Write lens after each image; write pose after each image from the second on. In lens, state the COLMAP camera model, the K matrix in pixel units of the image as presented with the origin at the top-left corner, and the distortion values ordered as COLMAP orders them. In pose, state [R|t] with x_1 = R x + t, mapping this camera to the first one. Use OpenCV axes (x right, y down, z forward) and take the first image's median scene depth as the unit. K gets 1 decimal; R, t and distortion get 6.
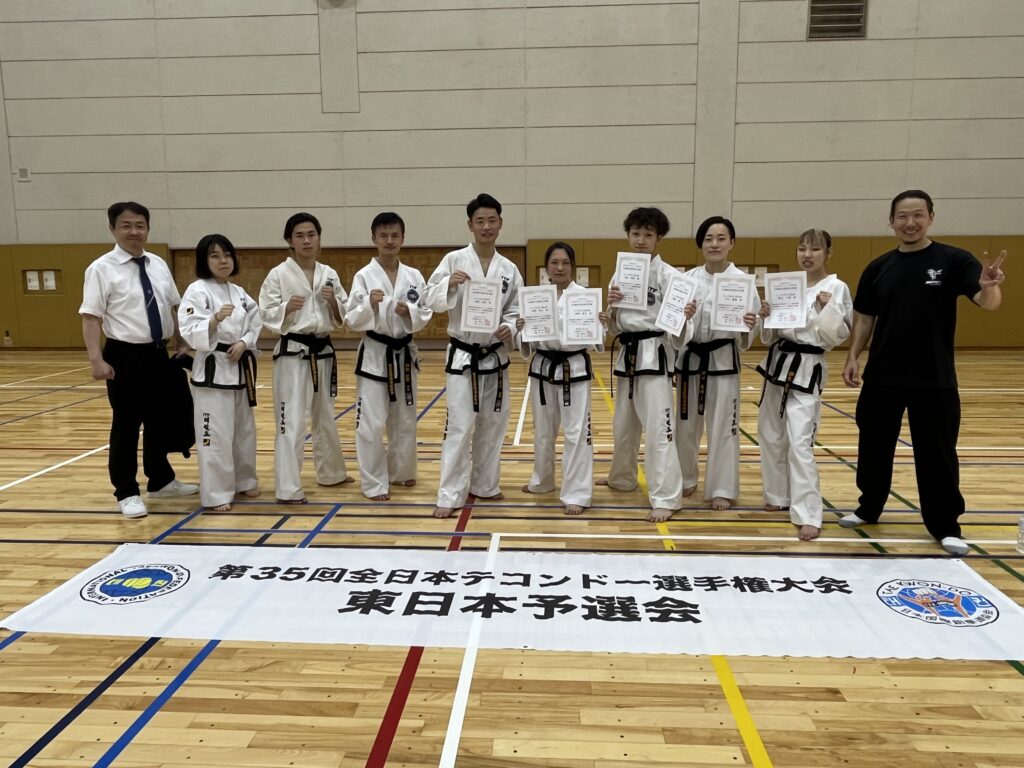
lens RADIAL K [[728.8, 0, 511.4], [0, 728.8, 392.5], [0, 0, 1]] dist [0.006054, -0.011630]
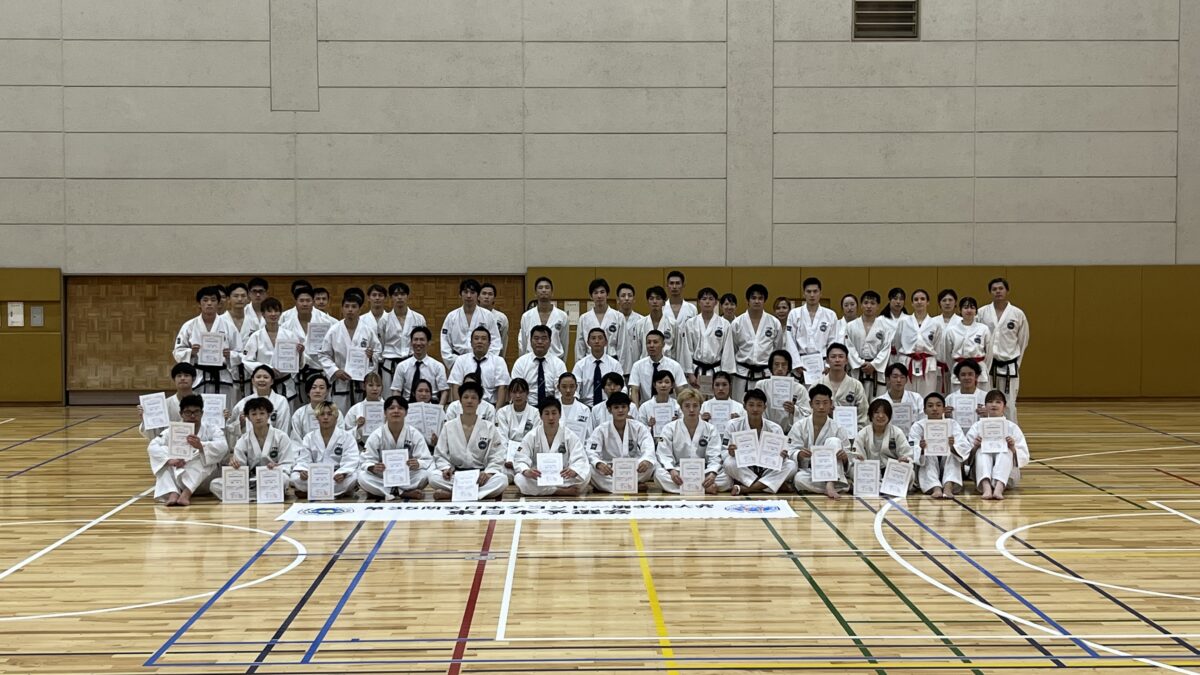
lens RADIAL K [[1426.6, 0, 598.0], [0, 1426.6, 328.5], [0, 0, 1]] dist [0.031032, 0.000000]
pose [[0.996559, -0.000205, 0.082888, -0.116607], [0.009745, 0.993351, -0.114713, 0.158606], [-0.082313, 0.115126, 0.989935, -2.197342]]
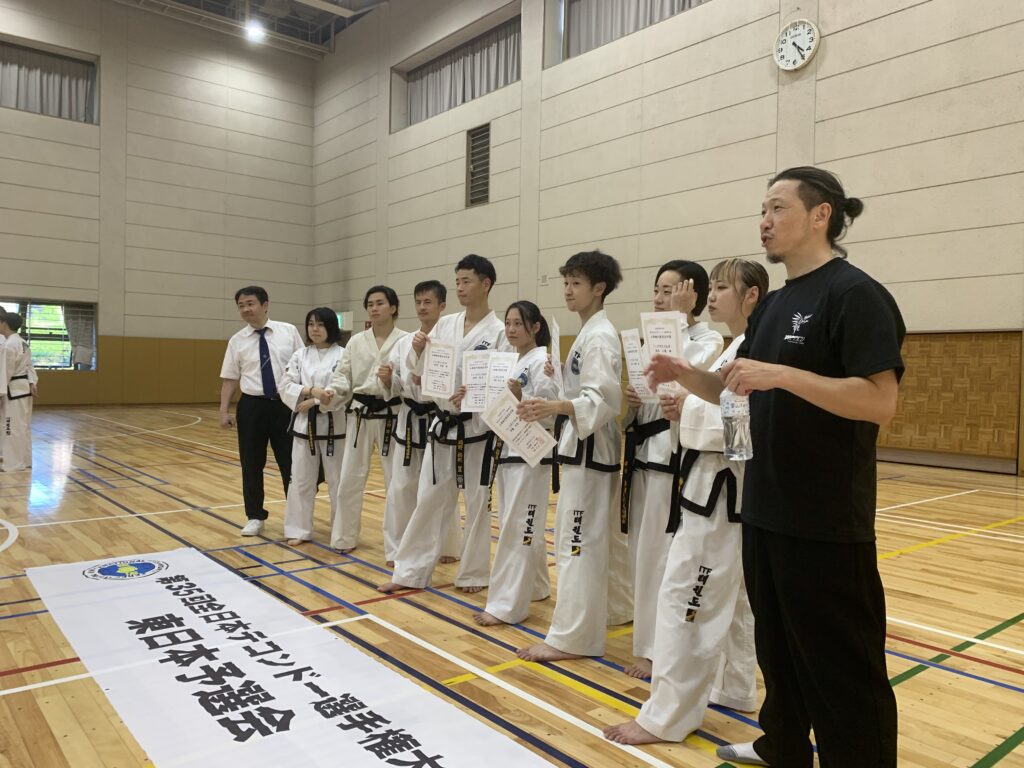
lens RADIAL K [[779.9, 0, 510.3], [0, 779.9, 385.4], [0, 0, 1]] dist [0.002213, 0.009514]
pose [[0.681625, 0.029270, -0.731116, 0.949832], [-0.138880, 0.986211, -0.089997, -0.028634], [0.718400, 0.162882, 0.676292, 0.508060]]
